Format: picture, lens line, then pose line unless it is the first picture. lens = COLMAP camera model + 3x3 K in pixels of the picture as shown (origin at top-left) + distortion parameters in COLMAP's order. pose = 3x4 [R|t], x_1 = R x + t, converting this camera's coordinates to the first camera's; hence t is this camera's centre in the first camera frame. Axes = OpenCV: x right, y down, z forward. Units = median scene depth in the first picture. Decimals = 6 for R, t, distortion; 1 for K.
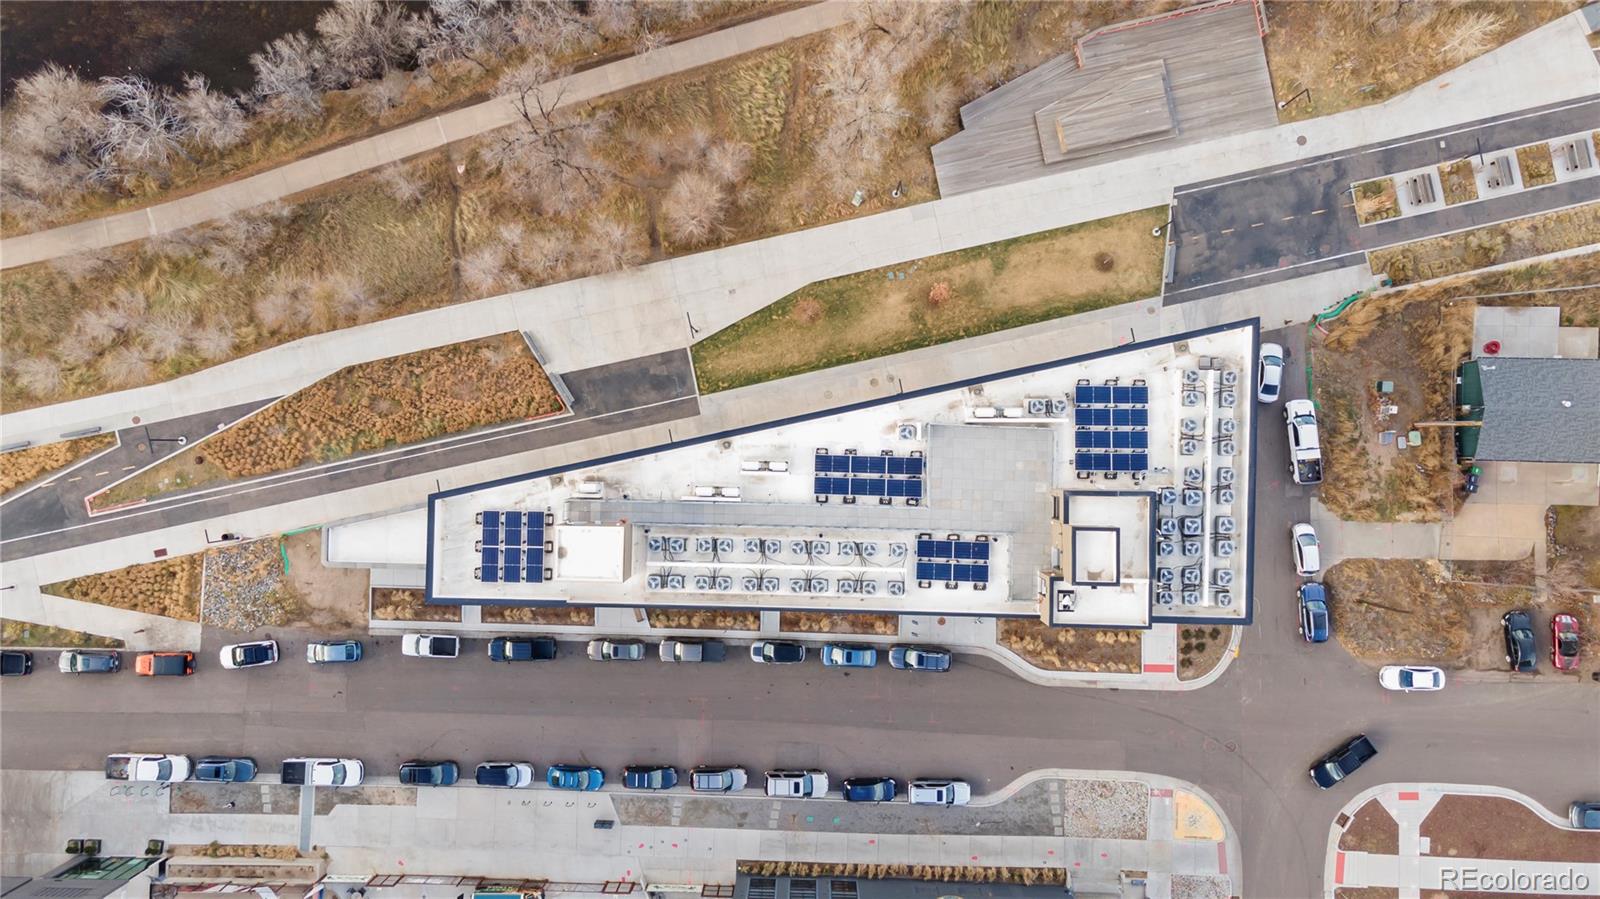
lens RADIAL K [[1163.9, 0, 800.0], [0, 1163.9, 449.5], [0, 0, 1]] dist [0.027400, 0.037831]
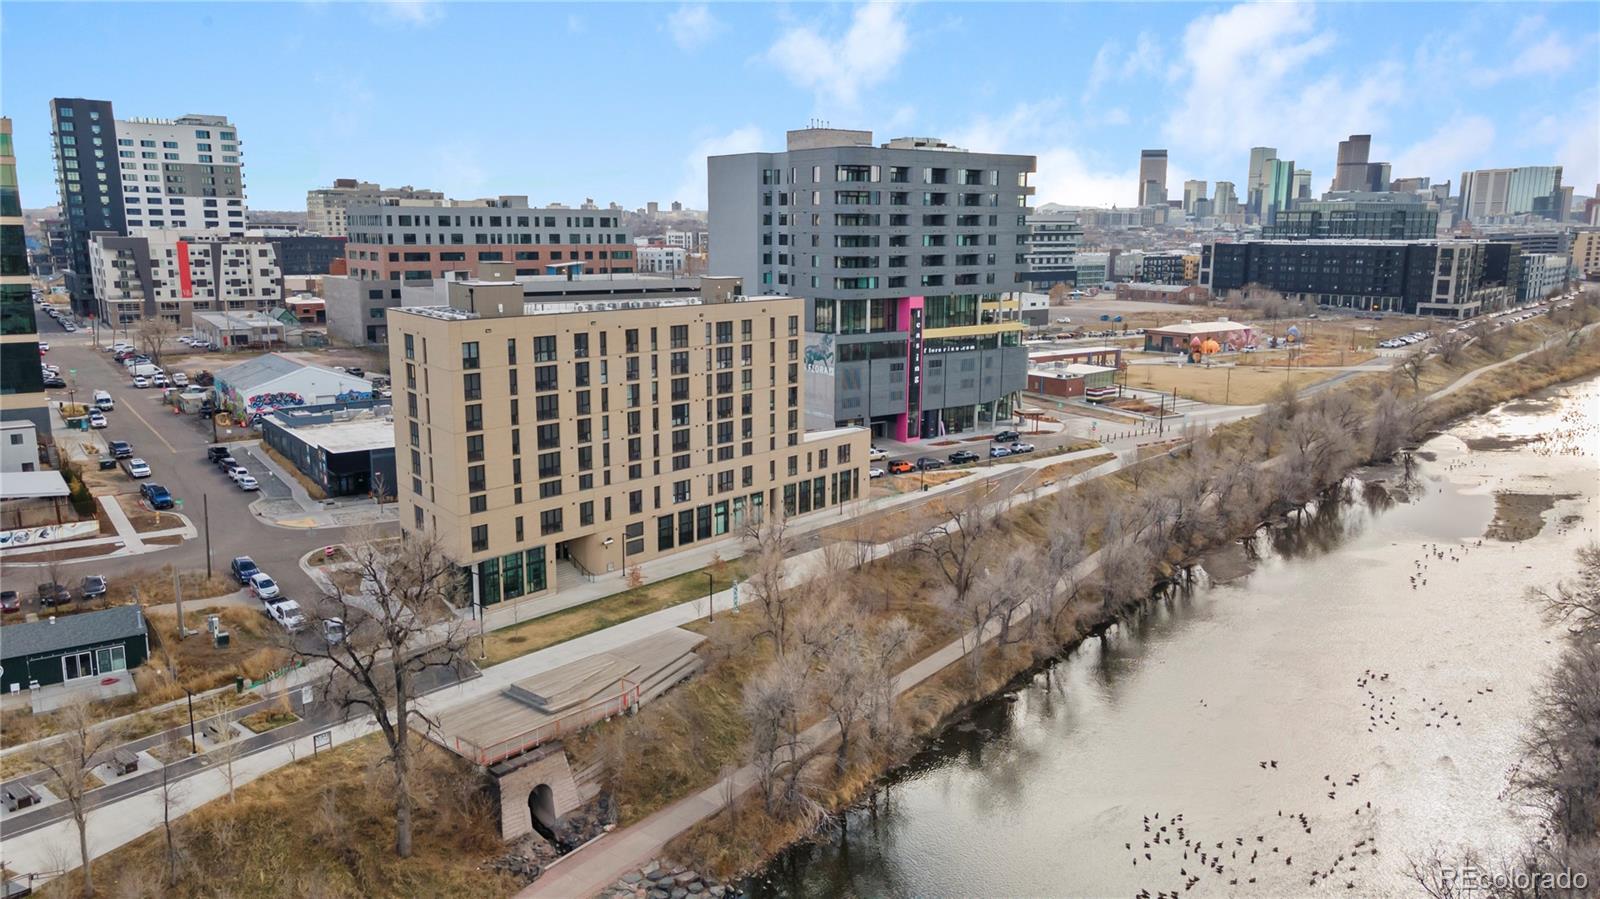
lens RADIAL K [[1164.6, 0, 800.4], [0, 1164.6, 445.0], [0, 0, 1]] dist [0.032761, 0.030597]
pose [[-0.793589, 0.124564, -0.595567, 0.686836], [-0.608454, -0.162661, 0.776740, -1.157116], [-0.000122, 0.978788, 0.204878, 0.598947]]
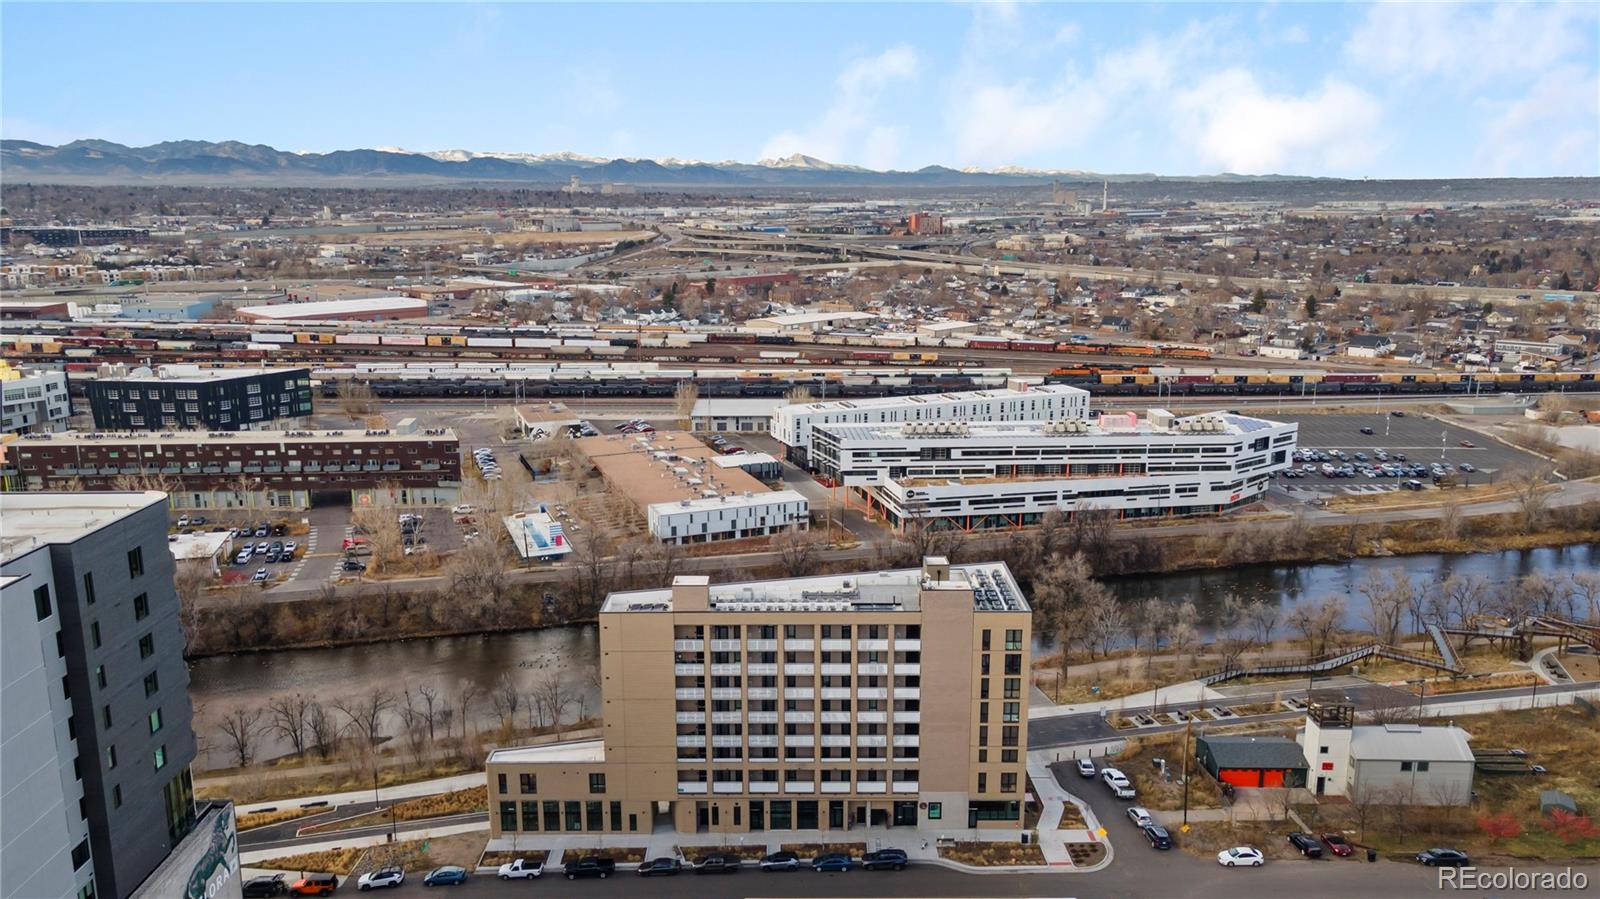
lens RADIAL K [[1163.9, 0, 800.0], [0, 1163.9, 449.5], [0, 0, 1]] dist [0.027400, 0.037831]
pose [[0.999770, 0.006427, 0.020456, -0.025352], [0.018715, 0.204094, -0.978772, 1.399756], [-0.010465, 0.978930, 0.203926, 0.253321]]
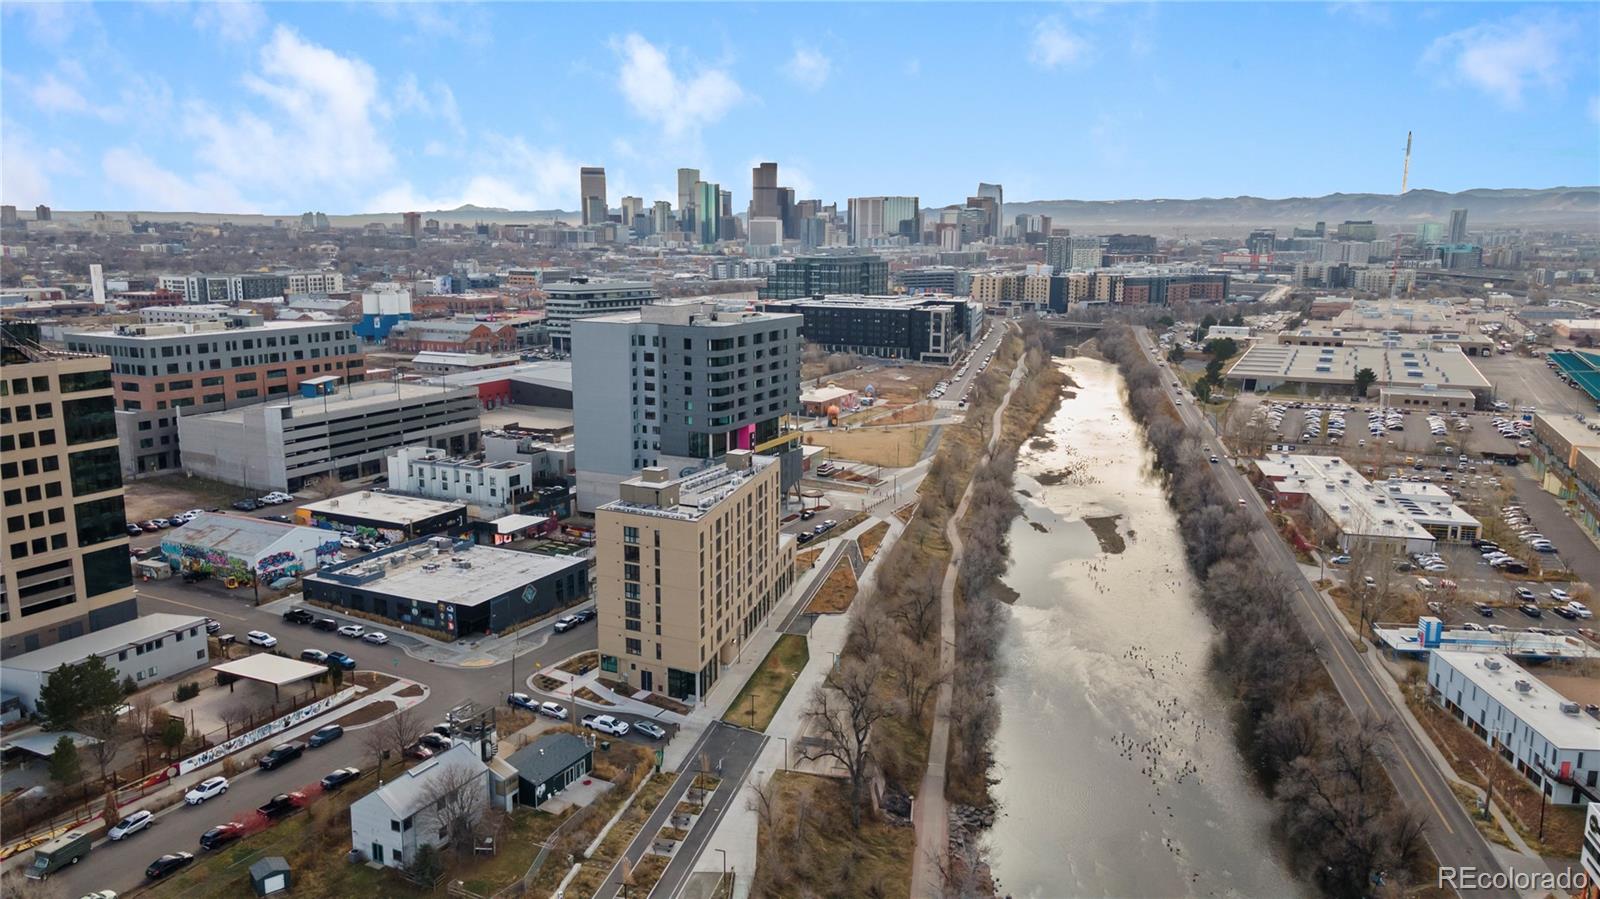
lens RADIAL K [[1164.6, 0, 800.4], [0, 1164.6, 445.0], [0, 0, 1]] dist [0.032761, 0.030597]
pose [[-0.423327, 0.177751, -0.888369, 1.758065], [-0.905905, -0.095405, 0.412594, -0.935234], [-0.011416, 0.979440, 0.201413, 0.238568]]
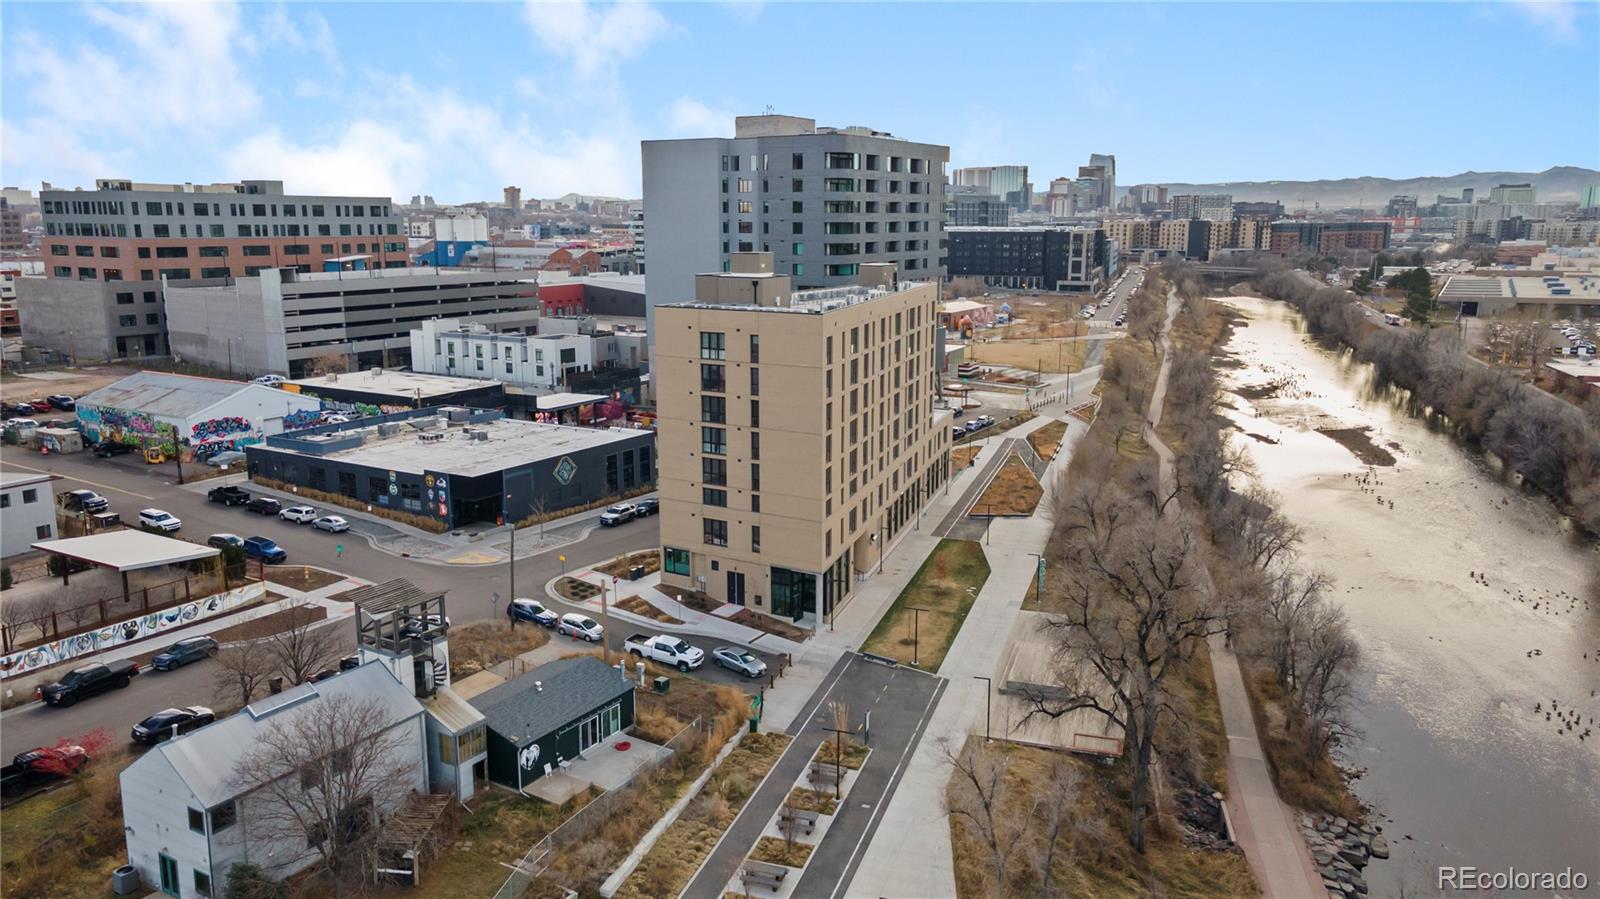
lens RADIAL K [[1164.6, 0, 800.4], [0, 1164.6, 445.0], [0, 0, 1]] dist [0.032761, 0.030597]
pose [[-0.497214, 0.182956, -0.848118, 1.185260], [-0.867624, -0.107810, 0.485393, -0.573897], [-0.002630, 0.977192, 0.212342, 0.604696]]
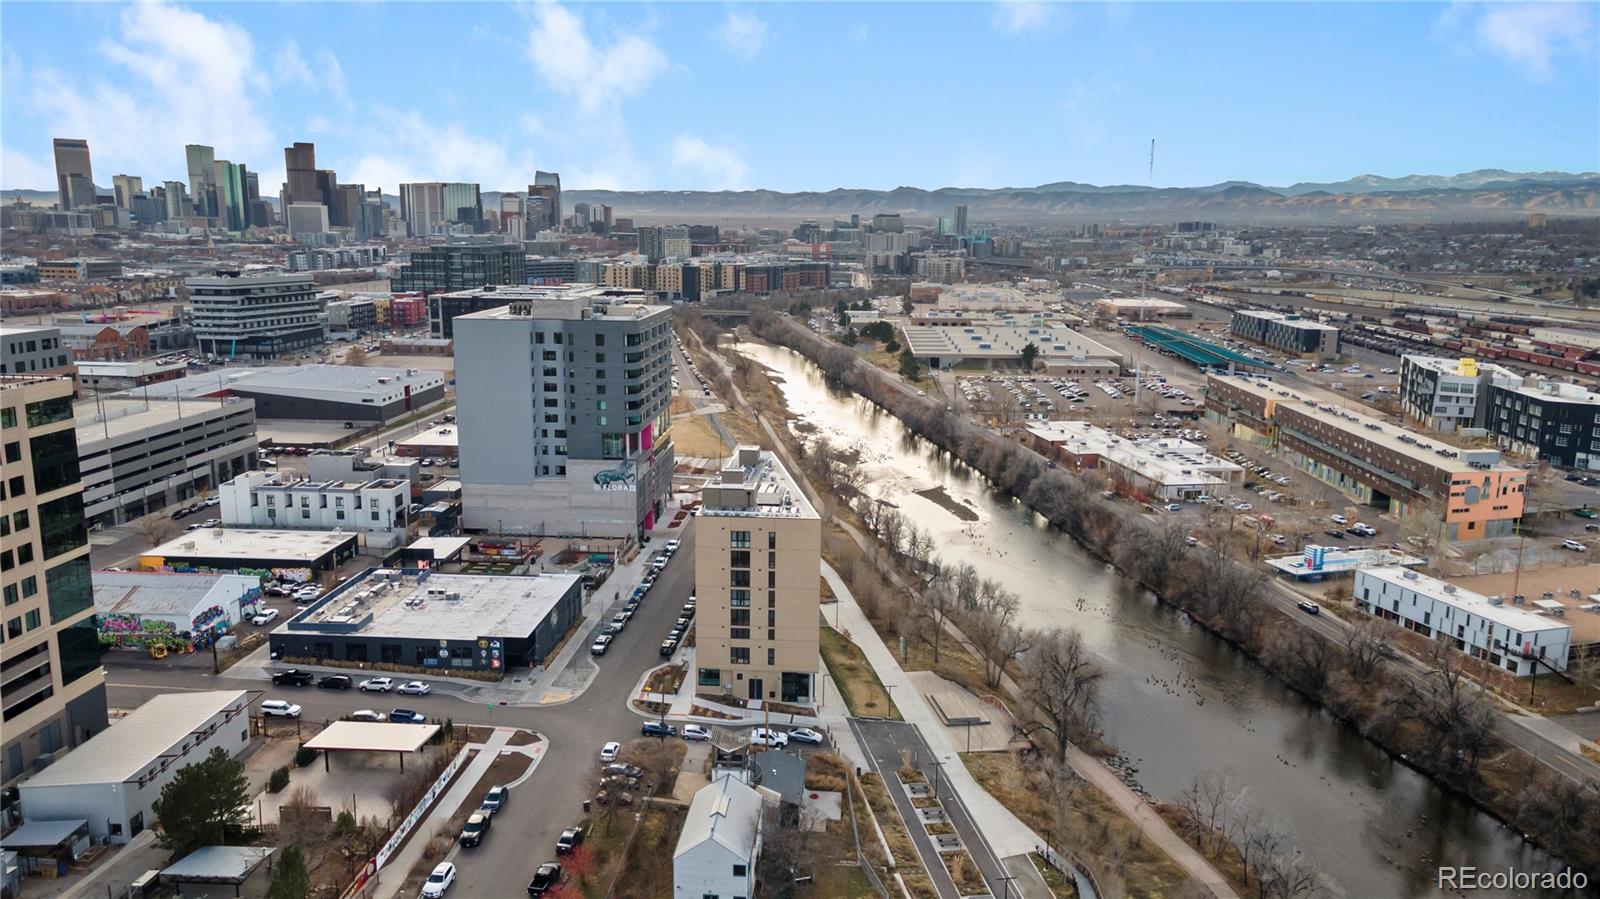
lens RADIAL K [[1164.6, 0, 800.4], [0, 1164.6, 445.0], [0, 0, 1]] dist [0.032761, 0.030597]
pose [[-0.048501, 0.202108, -0.978162, 1.943606], [-0.998552, -0.032626, 0.042771, -0.116223], [-0.023270, 0.978820, 0.203398, 0.253165]]
